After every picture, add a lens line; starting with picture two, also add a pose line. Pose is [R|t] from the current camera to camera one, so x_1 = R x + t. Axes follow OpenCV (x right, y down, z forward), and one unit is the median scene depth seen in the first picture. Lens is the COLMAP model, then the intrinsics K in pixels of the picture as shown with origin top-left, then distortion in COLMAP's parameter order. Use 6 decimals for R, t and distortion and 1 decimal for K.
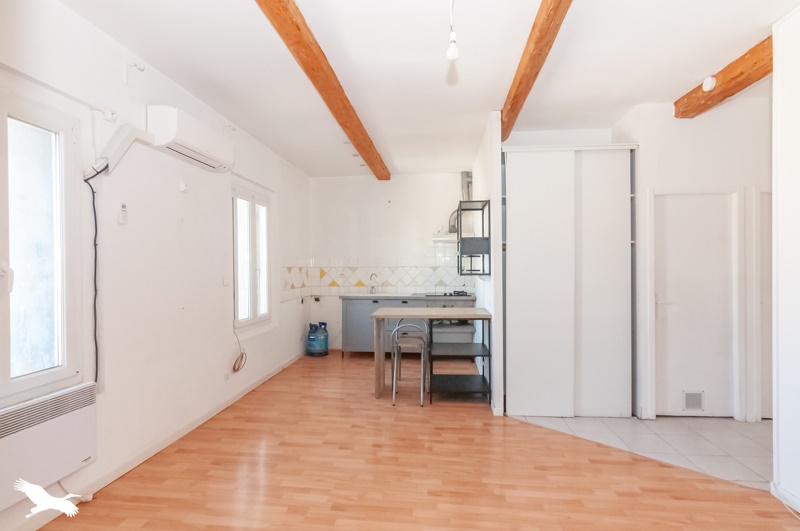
lens RADIAL K [[388.9, 0, 404.6], [0, 388.9, 271.1], [0, 0, 1]] dist [-0.000246, 0.000637]
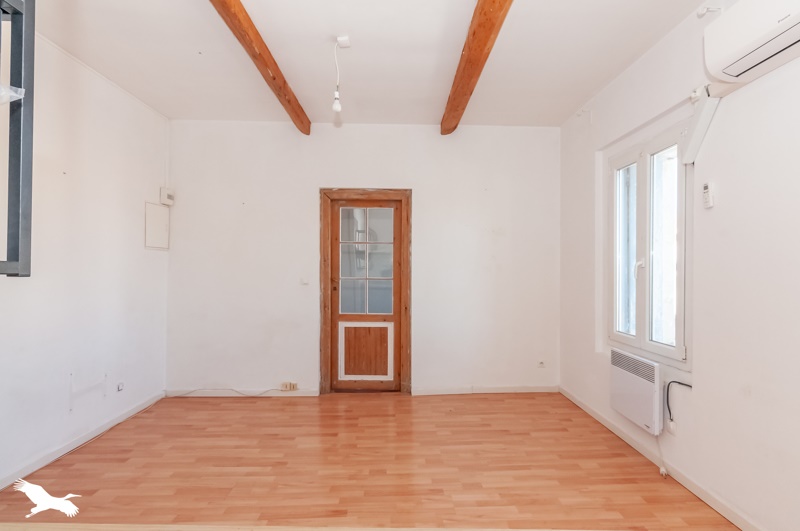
lens RADIAL K [[388.9, 0, 404.6], [0, 388.9, 271.1], [0, 0, 1]] dist [-0.000246, 0.000637]
pose [[-0.993189, -0.002584, -0.116482, 0.027369], [-0.003697, 0.999949, 0.009345, 0.010563], [0.116452, 0.009713, -0.993149, 1.541045]]
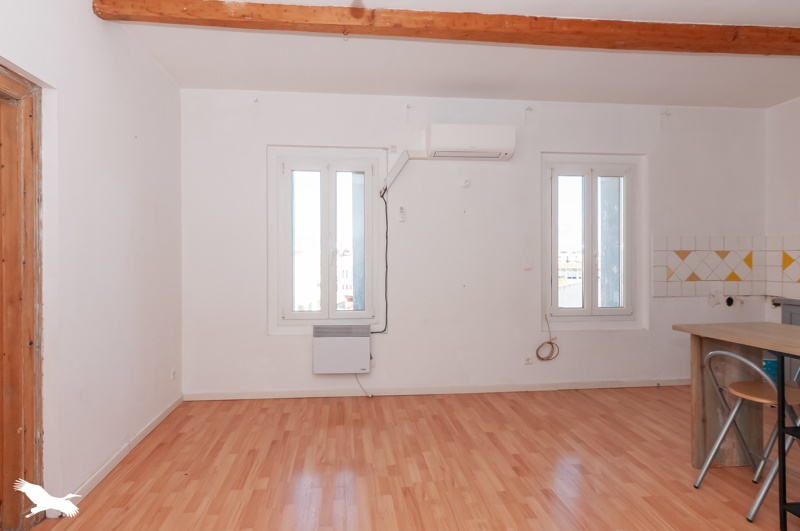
lens RADIAL K [[394.9, 0, 375.4], [0, 394.9, 262.5], [0, 0, 1]] dist [-0.000712, 0.000331]
pose [[0.170411, 0.009829, -0.985324, 0.607663], [-0.006442, 0.999940, 0.008861, 0.016954], [0.985352, 0.004838, 0.170464, 0.573057]]
